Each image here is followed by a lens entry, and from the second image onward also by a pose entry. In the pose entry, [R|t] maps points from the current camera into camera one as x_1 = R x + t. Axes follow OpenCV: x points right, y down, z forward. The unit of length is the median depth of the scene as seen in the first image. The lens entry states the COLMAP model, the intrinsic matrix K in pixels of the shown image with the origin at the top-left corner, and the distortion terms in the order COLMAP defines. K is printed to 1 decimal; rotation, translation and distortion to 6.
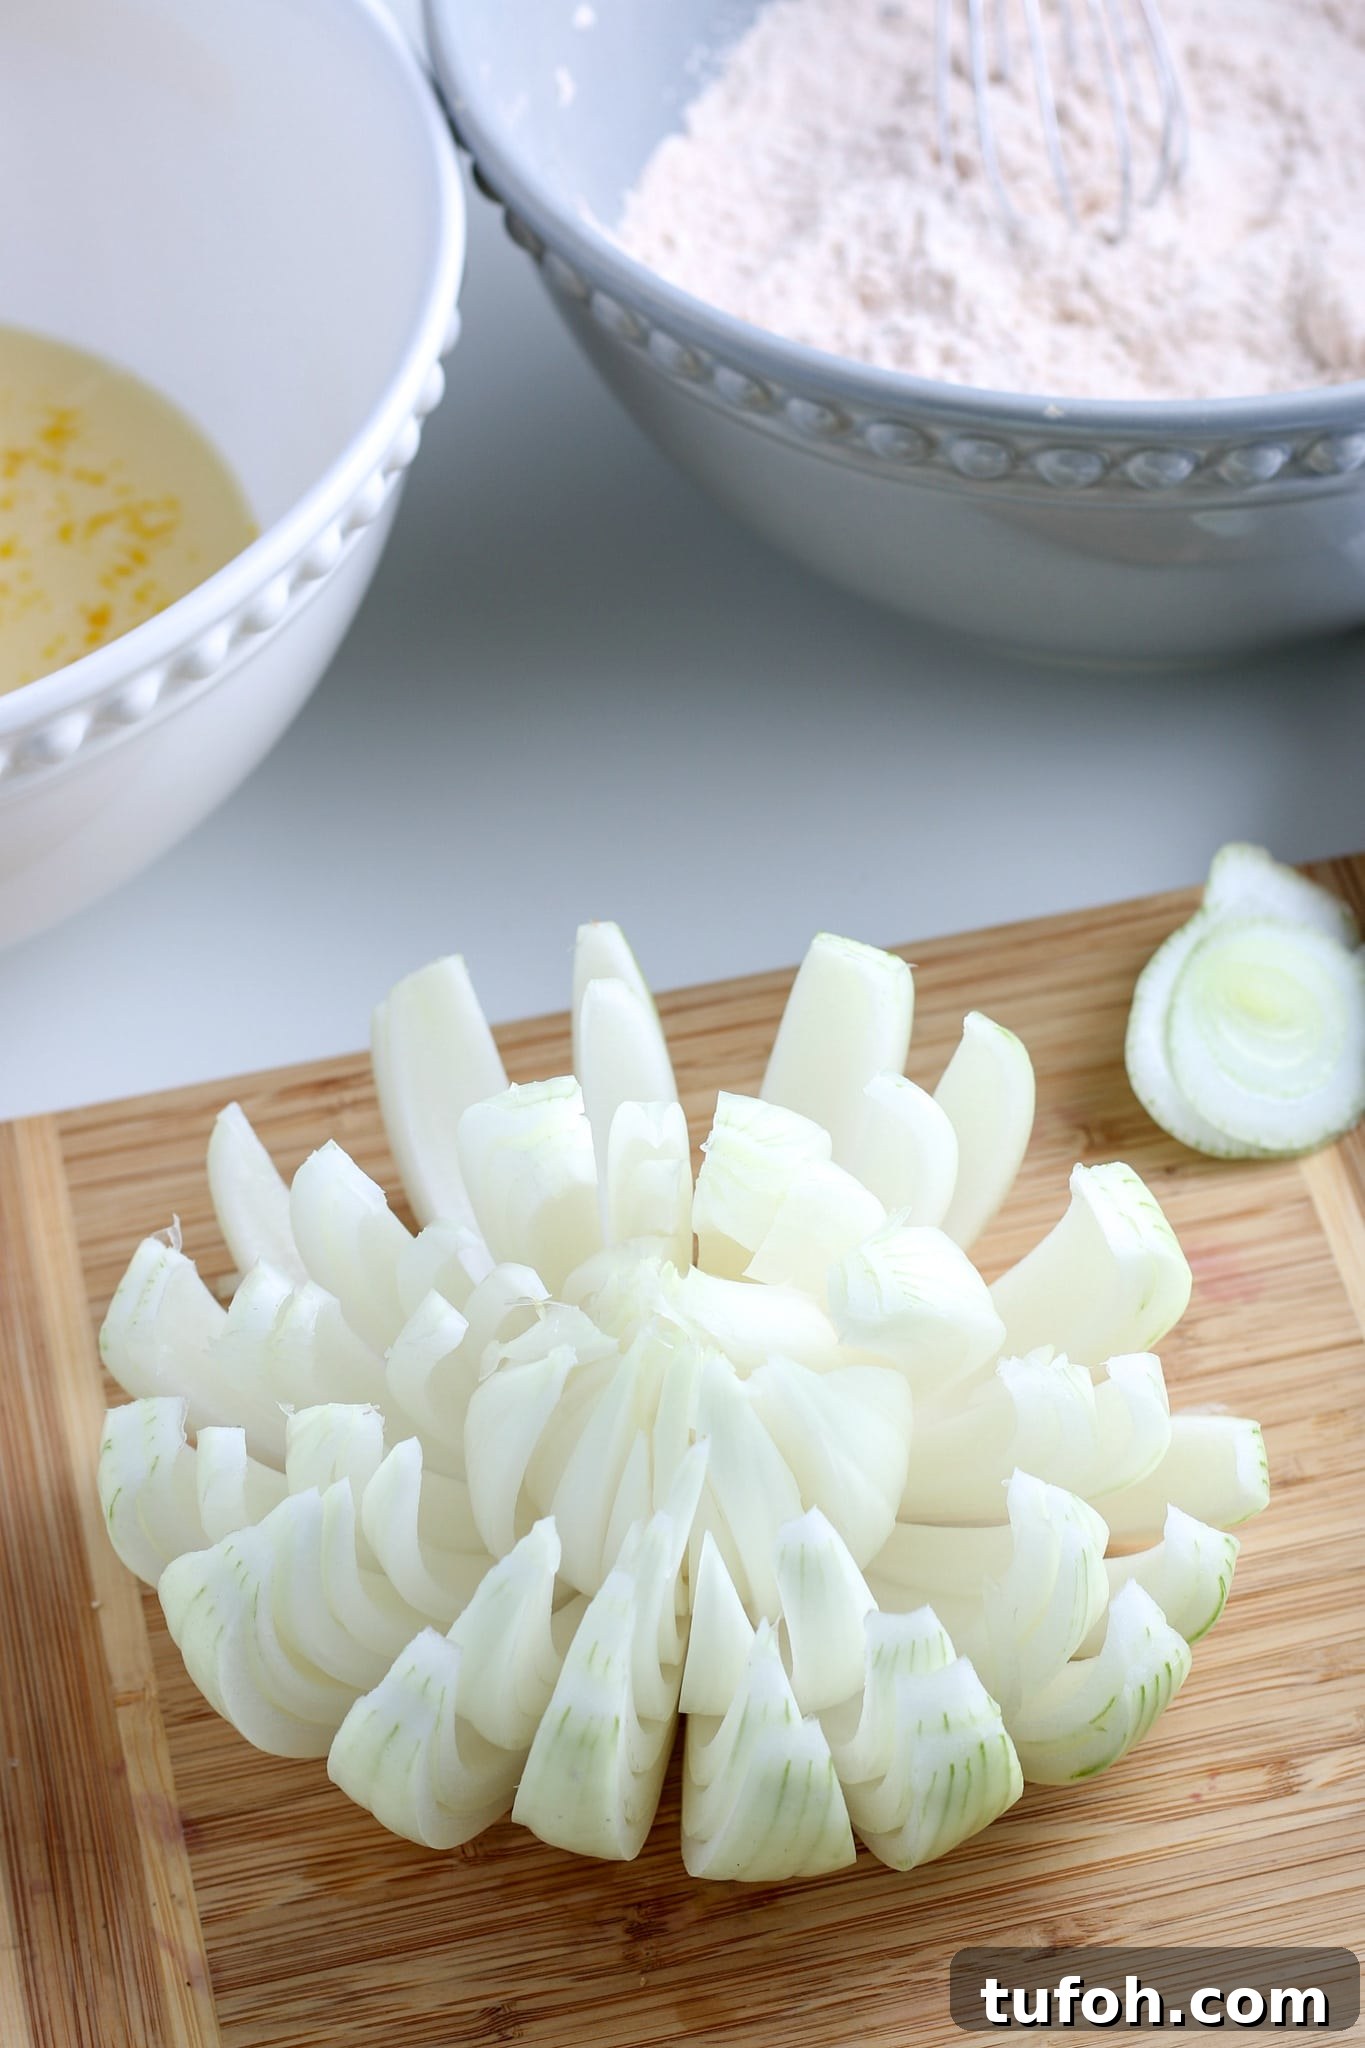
lens RADIAL K [[5186.5, 0, 682.5], [0, 5186.5, 1024.0], [0, 0, 1]] dist [-0.143358, 0.230837]
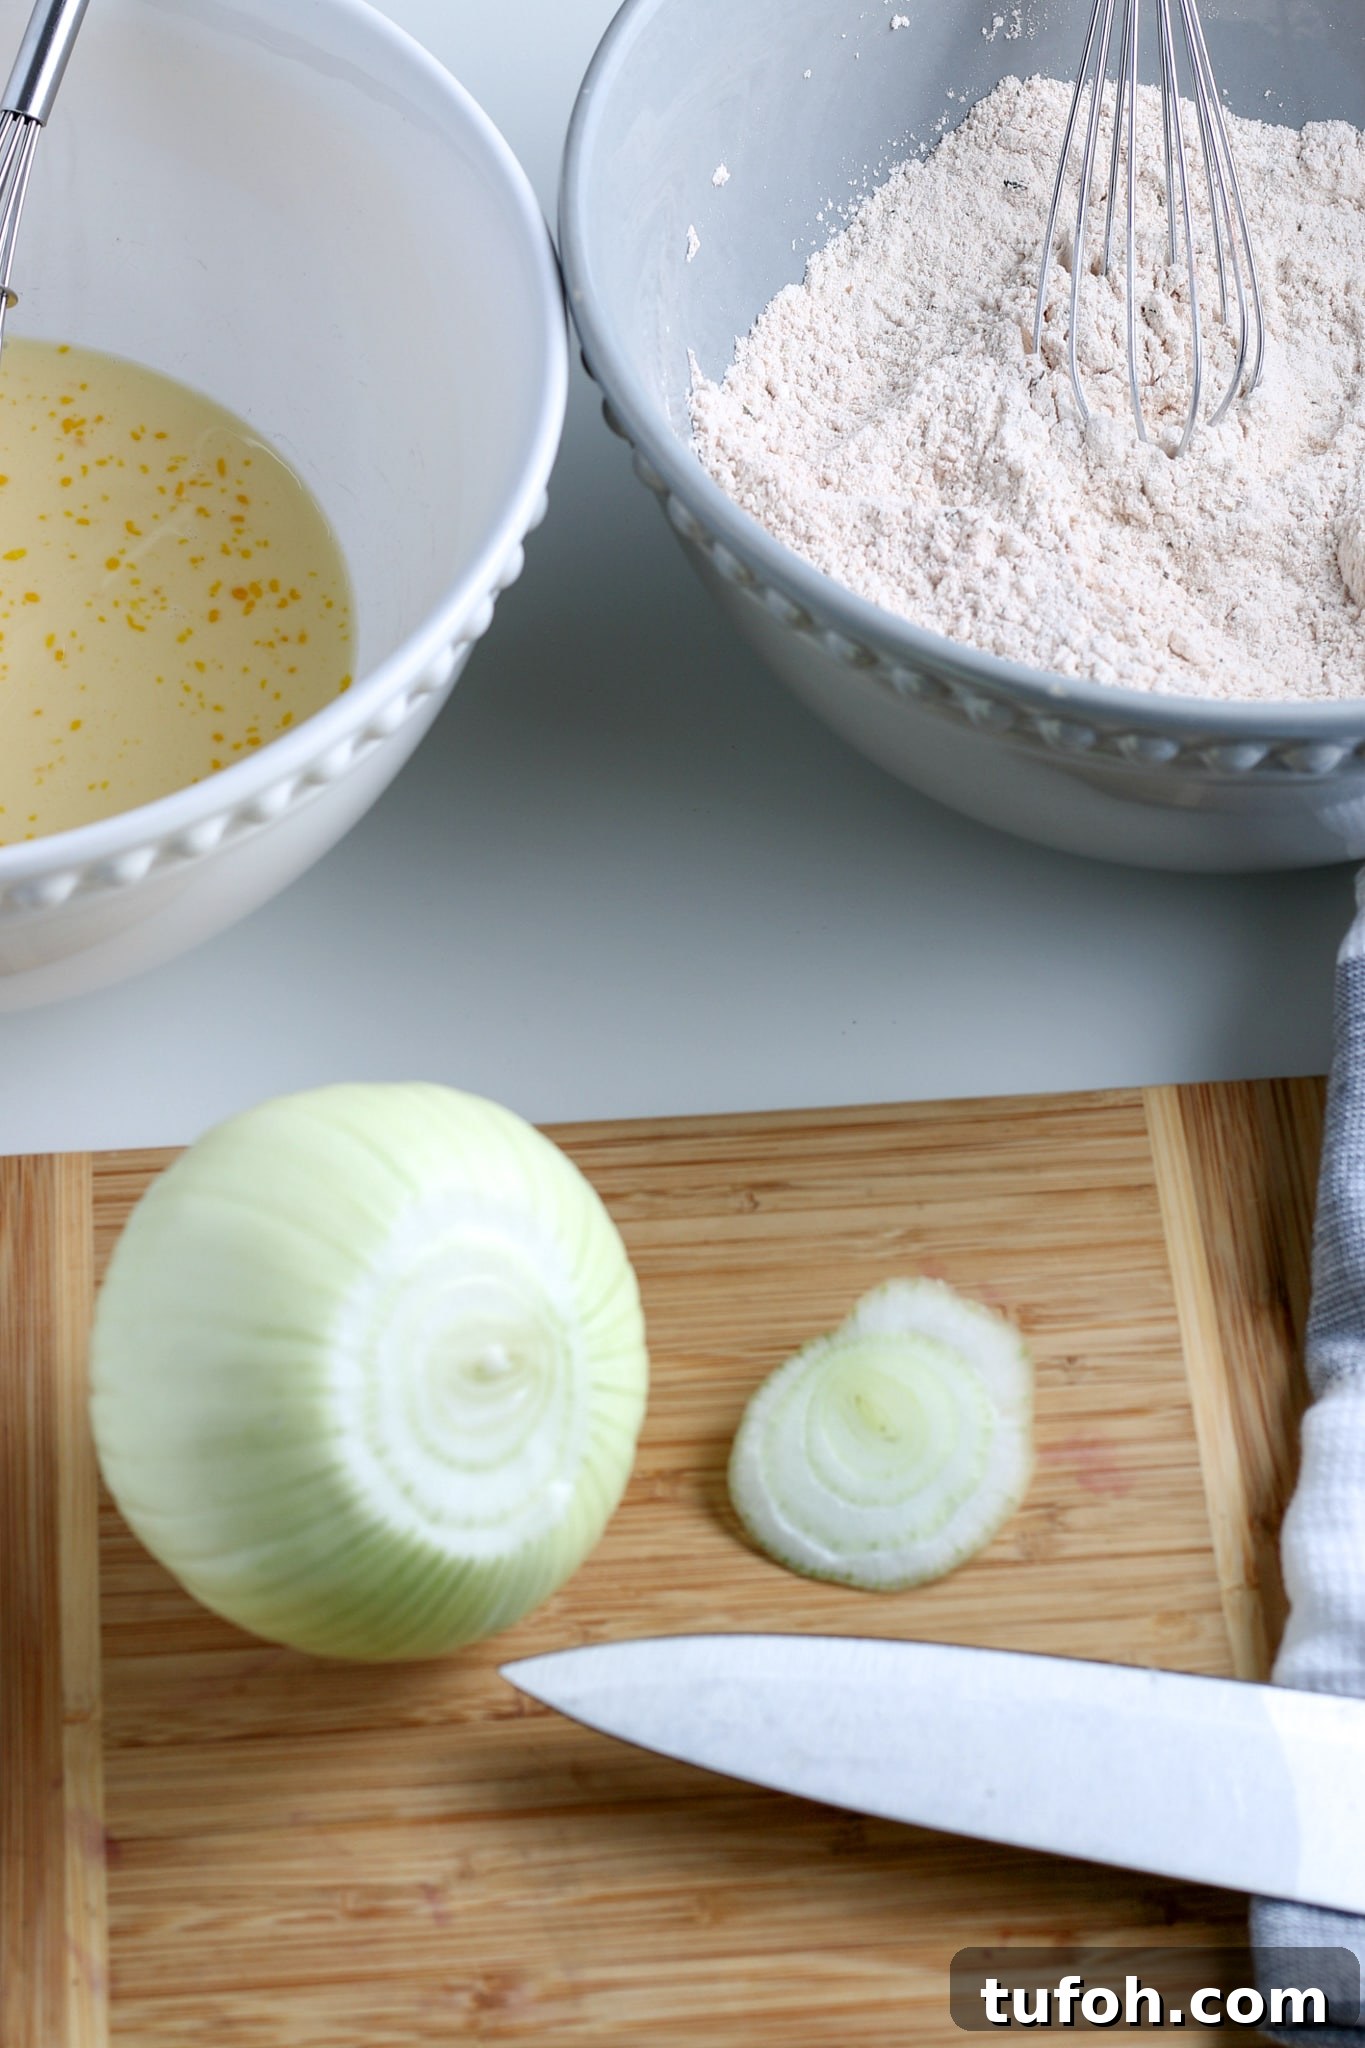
lens RADIAL K [[5186.5, 0, 682.5], [0, 5186.5, 1024.0], [0, 0, 1]] dist [-0.143358, 0.230837]
pose [[0.989382, 0.142407, -0.029058, 0.033974], [-0.139386, 0.986329, 0.087900, -0.130504], [0.041178, -0.082917, 0.995705, -0.106233]]
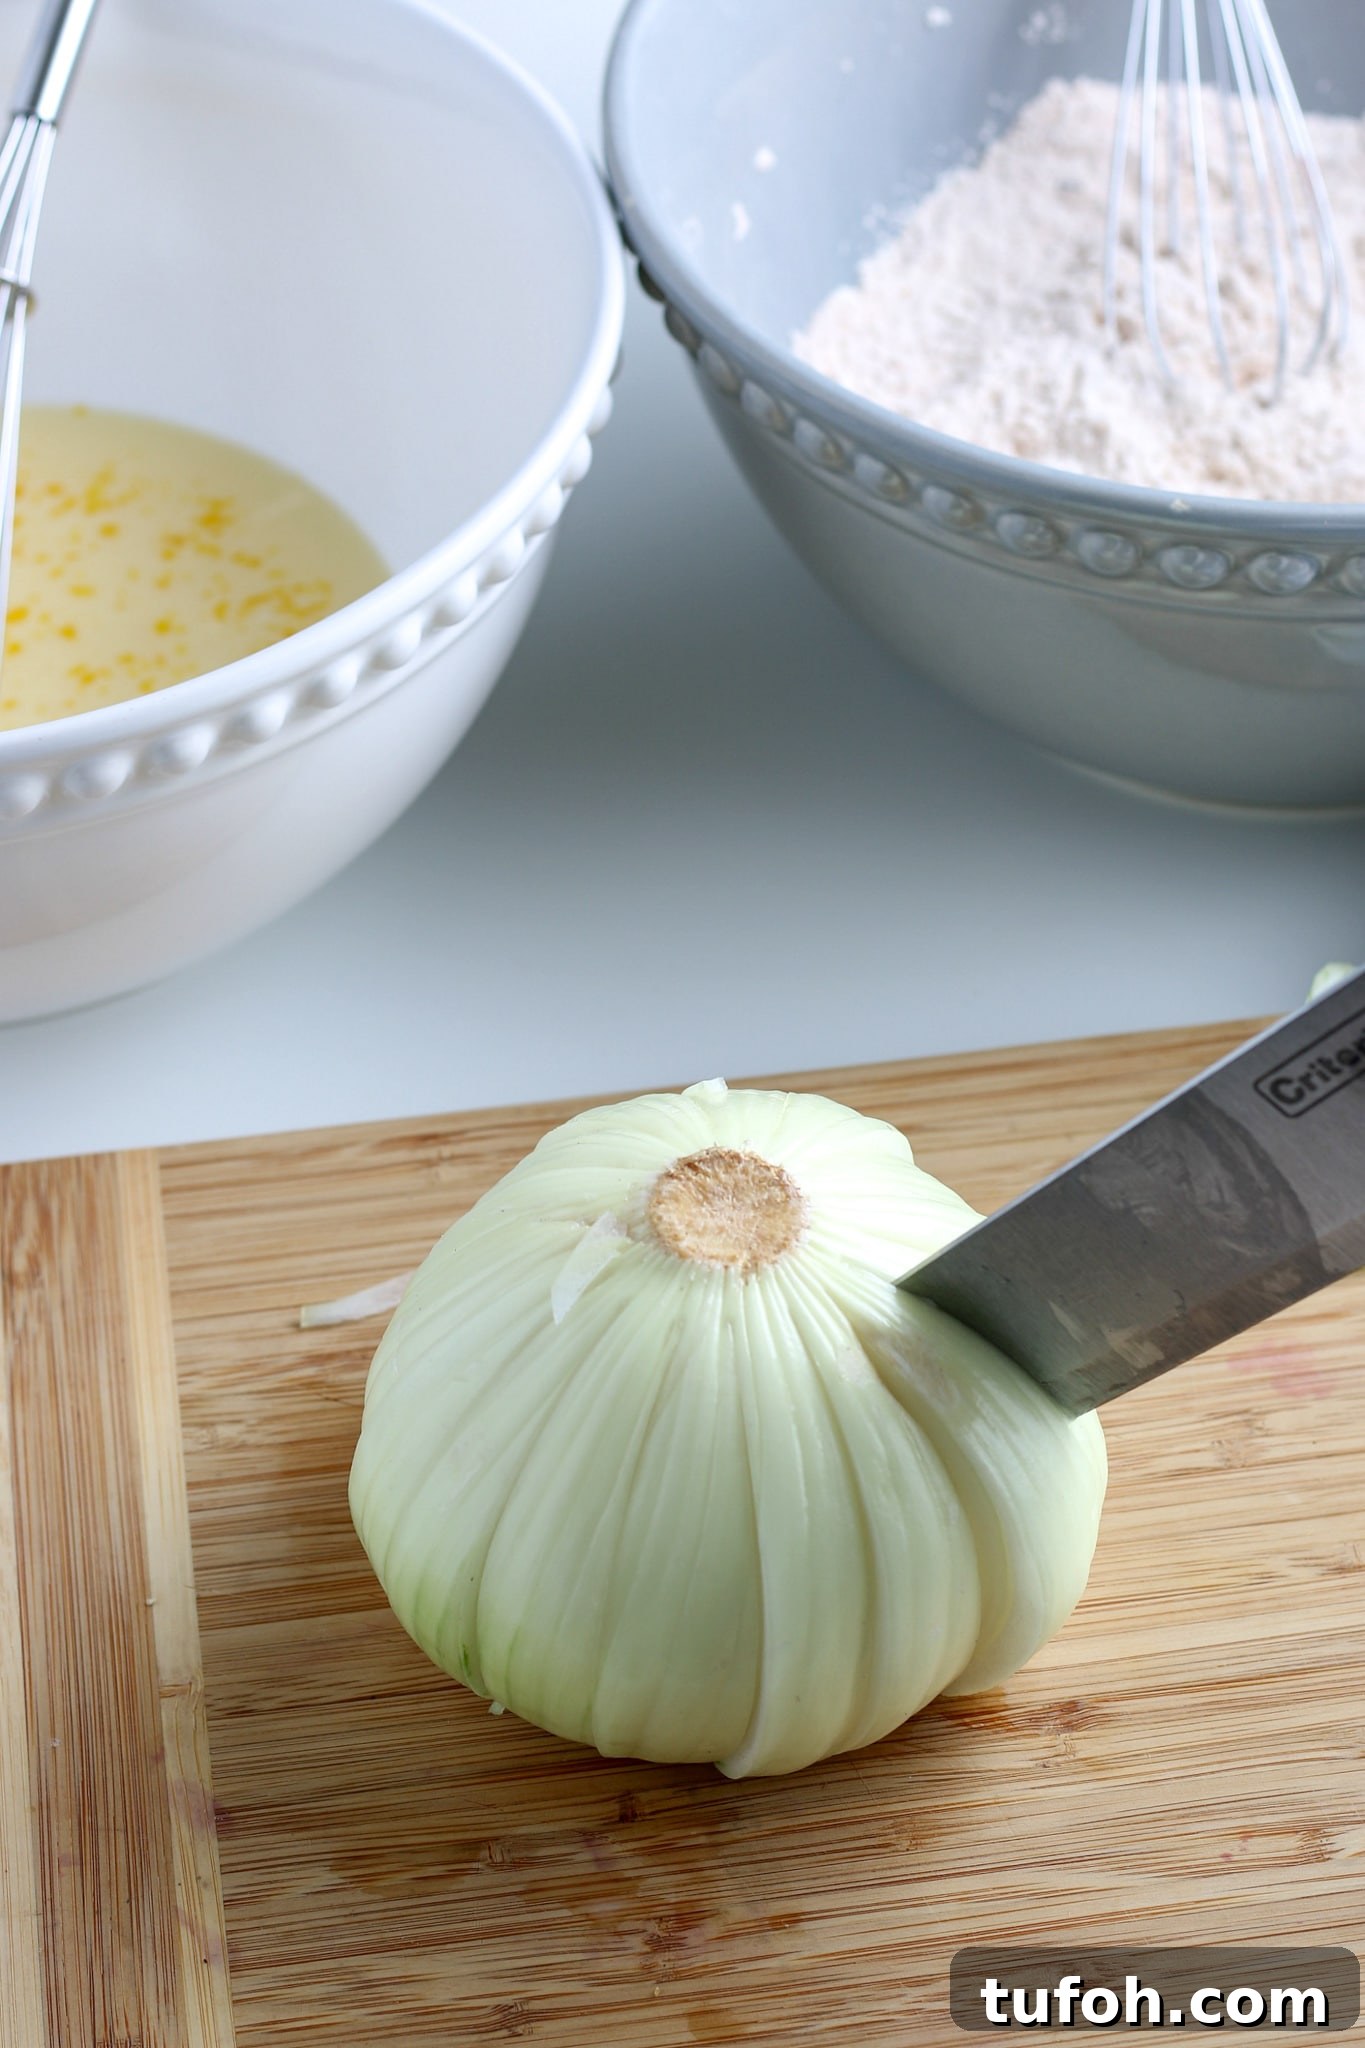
lens RADIAL K [[5186.5, 0, 682.5], [0, 5186.5, 1024.0], [0, 0, 1]] dist [-0.143358, 0.230837]
pose [[0.996592, 0.068941, -0.045290, 0.026421], [-0.072825, 0.993221, -0.090600, 0.080553], [0.038737, 0.093590, 0.994857, -0.008940]]
